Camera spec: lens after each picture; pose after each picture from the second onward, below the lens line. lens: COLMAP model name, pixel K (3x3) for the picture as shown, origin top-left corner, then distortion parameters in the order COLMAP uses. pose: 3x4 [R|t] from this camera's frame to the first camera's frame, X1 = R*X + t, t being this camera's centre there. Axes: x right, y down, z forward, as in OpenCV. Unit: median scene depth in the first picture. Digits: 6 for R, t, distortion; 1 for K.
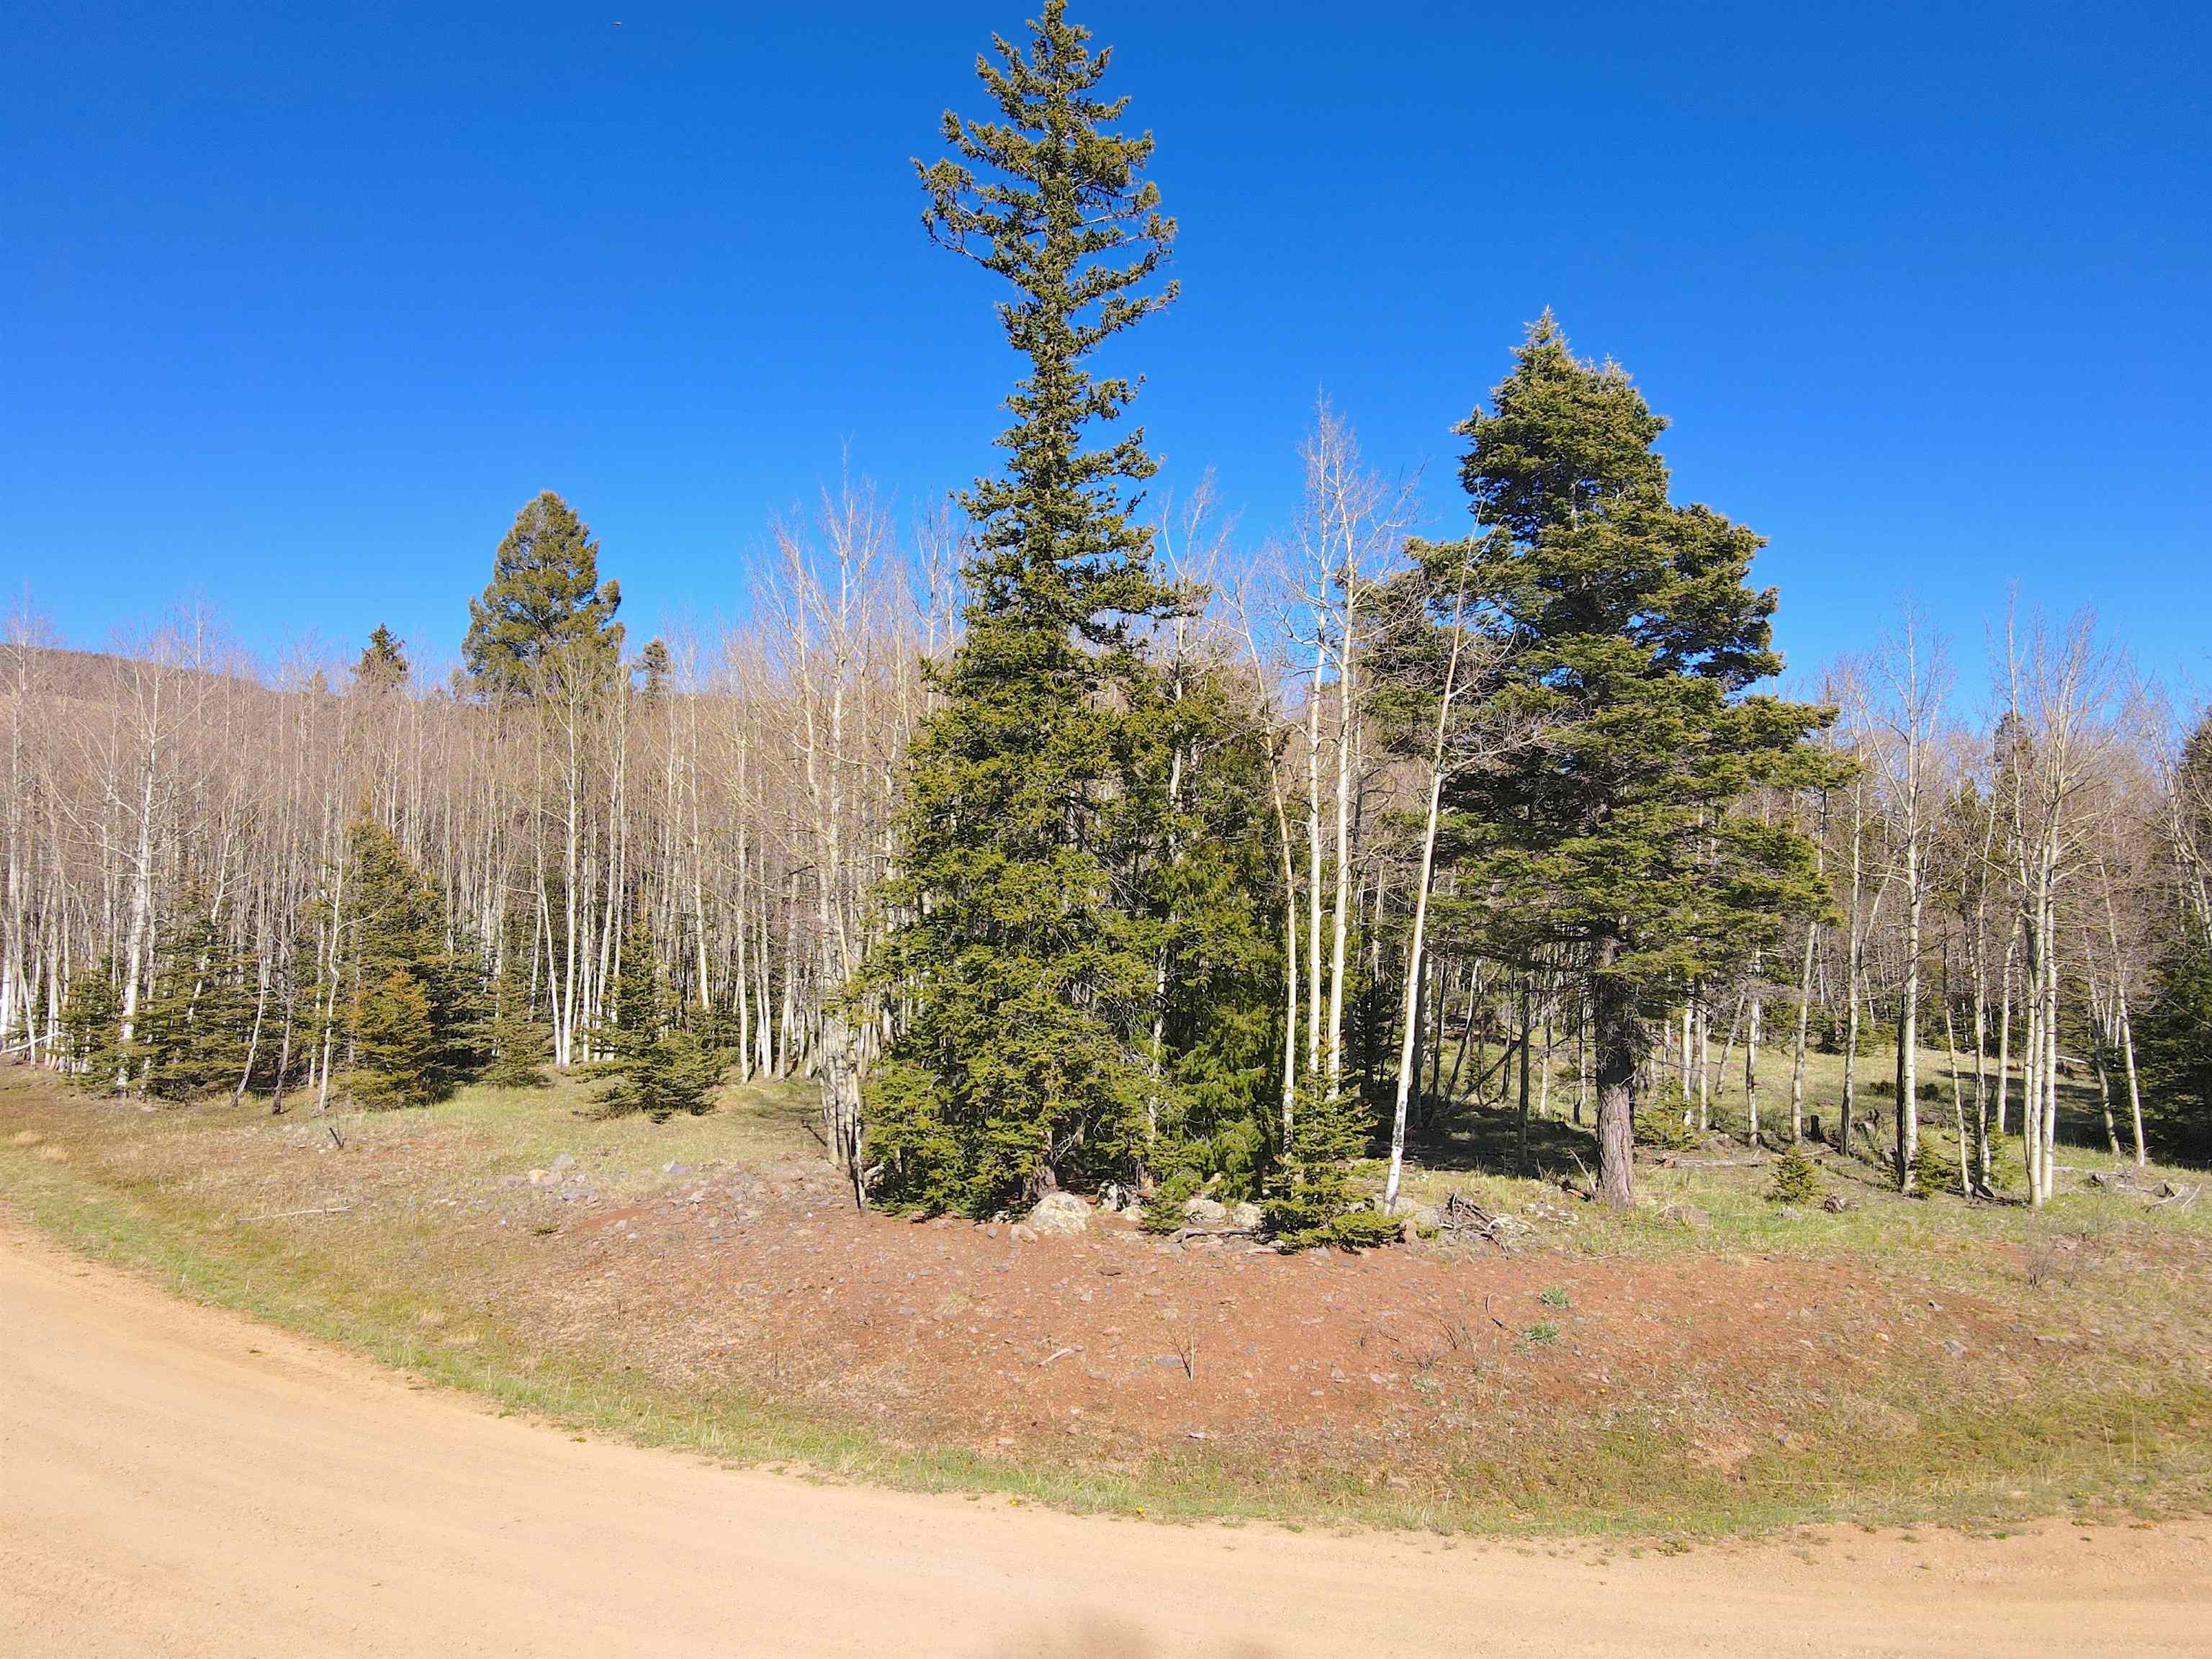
lens RADIAL K [[1611.9, 0, 1077.4], [0, 1611.9, 823.4], [0, 0, 1]] dist [-0.008846, 0.025578]
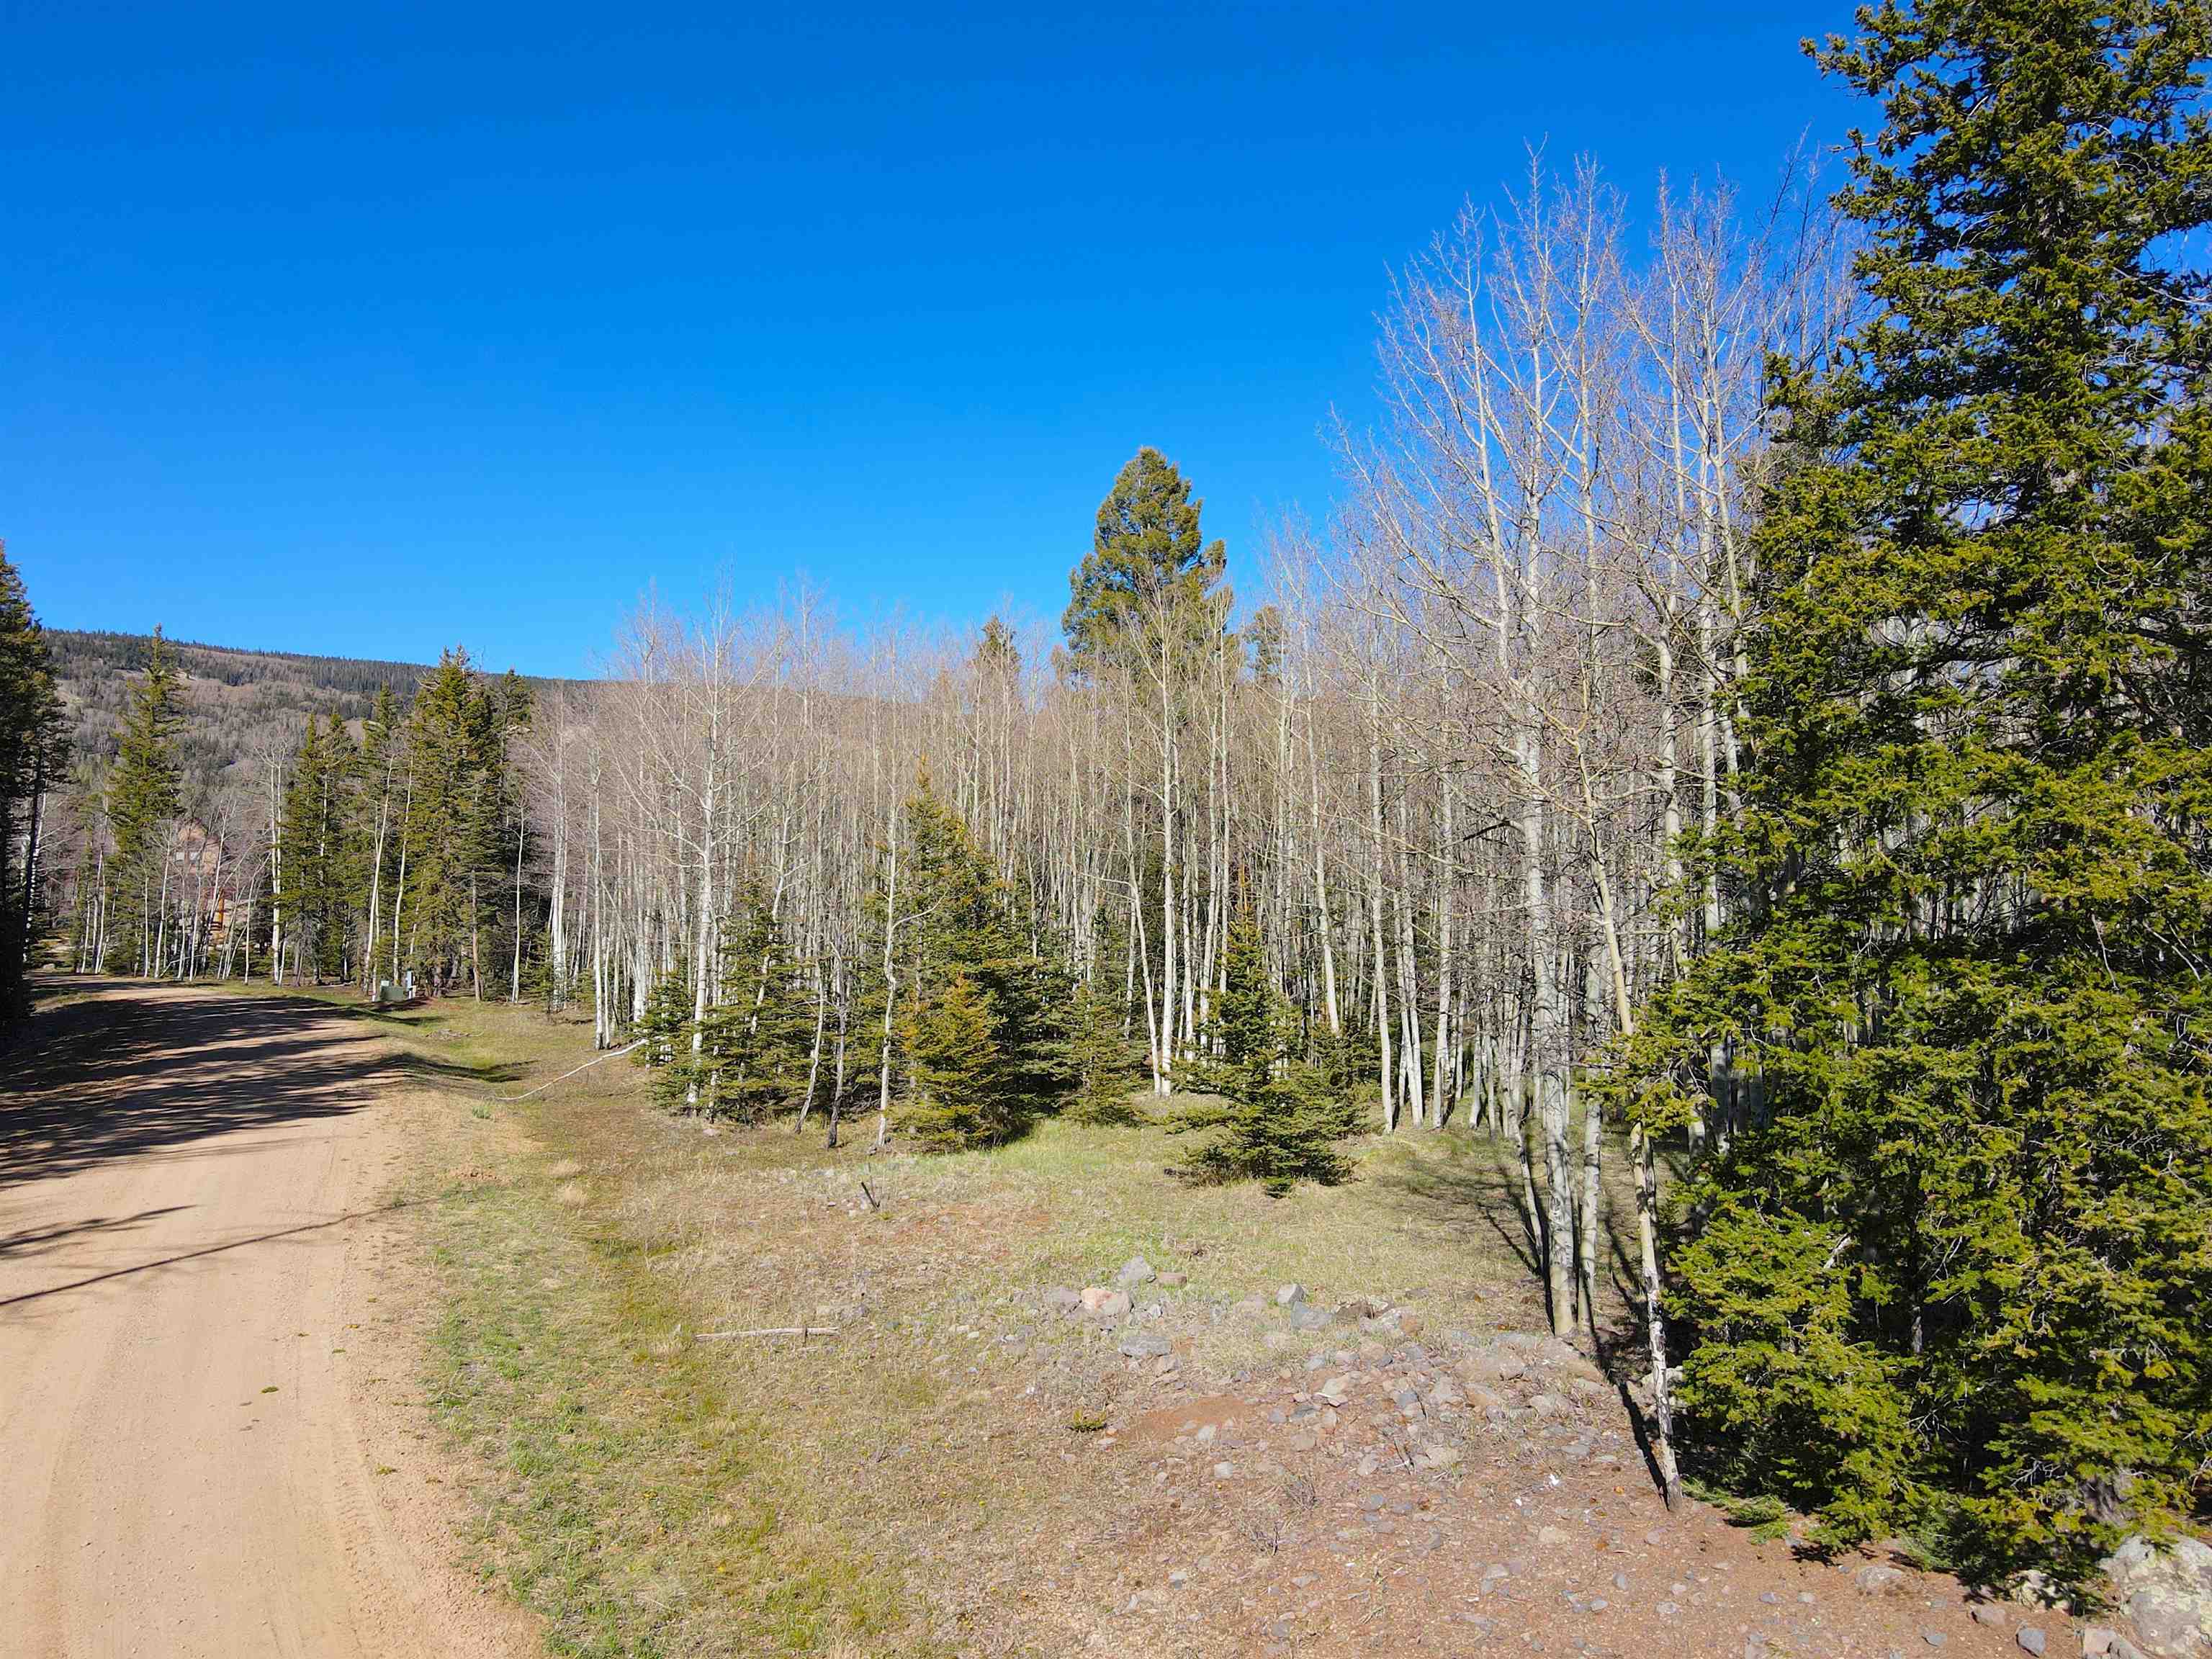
lens RADIAL K [[1611.9, 0, 1077.4], [0, 1611.9, 823.4], [0, 0, 1]] dist [-0.008846, 0.025578]
pose [[0.928698, -0.024750, -0.370010, -0.062698], [0.025049, 0.999678, -0.003999, 0.017852], [0.369989, -0.005555, 0.929019, 0.261806]]
